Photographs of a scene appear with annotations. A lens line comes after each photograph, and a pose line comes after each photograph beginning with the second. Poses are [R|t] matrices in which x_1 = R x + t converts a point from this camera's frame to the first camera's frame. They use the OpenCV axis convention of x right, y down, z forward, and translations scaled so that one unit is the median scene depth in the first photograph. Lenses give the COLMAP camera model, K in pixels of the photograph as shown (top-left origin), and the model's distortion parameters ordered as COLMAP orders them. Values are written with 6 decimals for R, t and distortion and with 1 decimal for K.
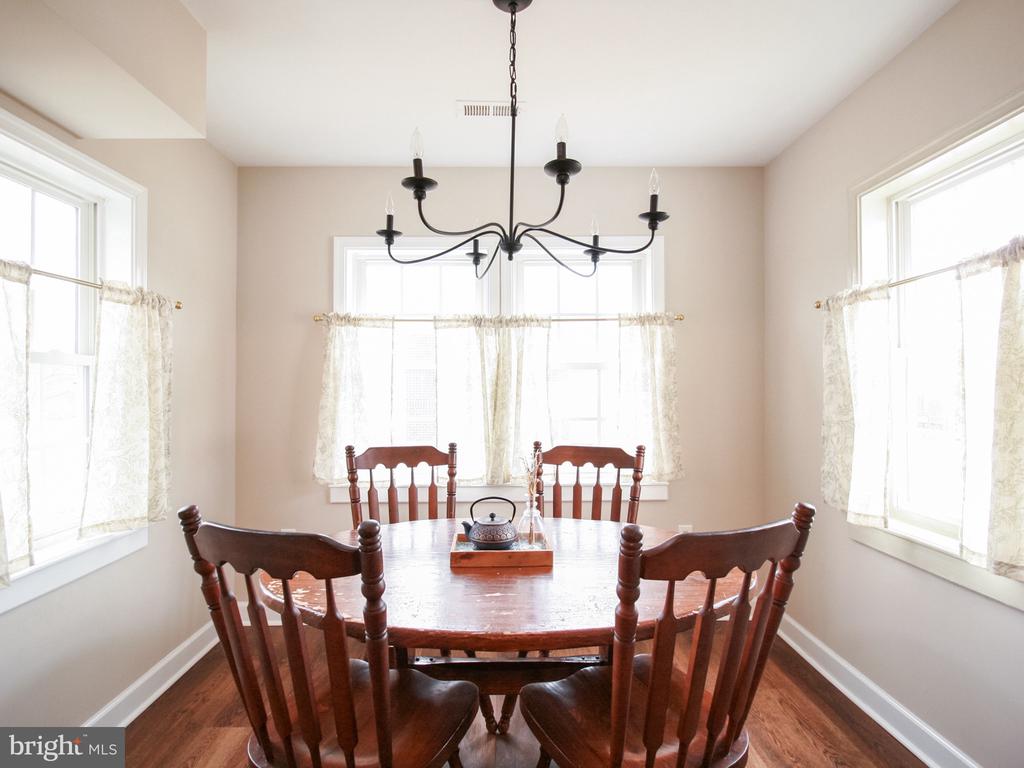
lens RADIAL K [[476.7, 0, 512.0], [0, 476.7, 384.0], [0, 0, 1]] dist [-0.000288, -0.015559]
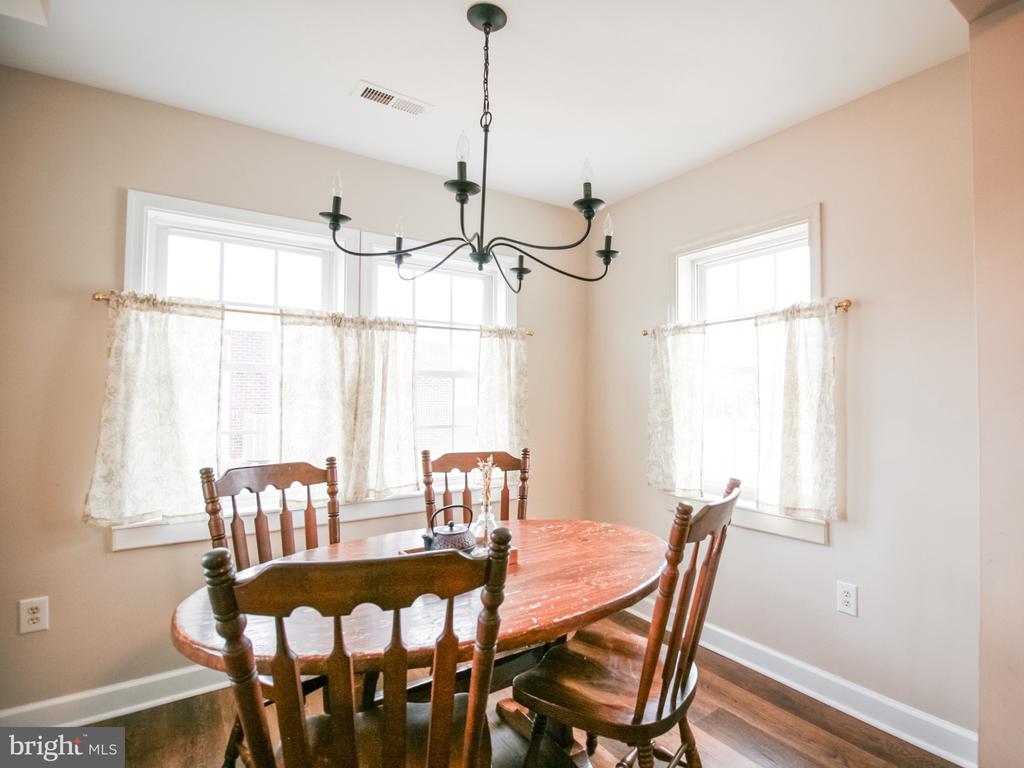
lens RADIAL K [[499.1, 0, 511.5], [0, 499.1, 386.2], [0, 0, 1]] dist [-0.017129, -0.000403]
pose [[0.841091, 0.017094, 0.540623, -0.357794], [-0.010743, 0.999831, -0.014900, 0.002893], [-0.540787, 0.006725, 0.841133, 0.046025]]
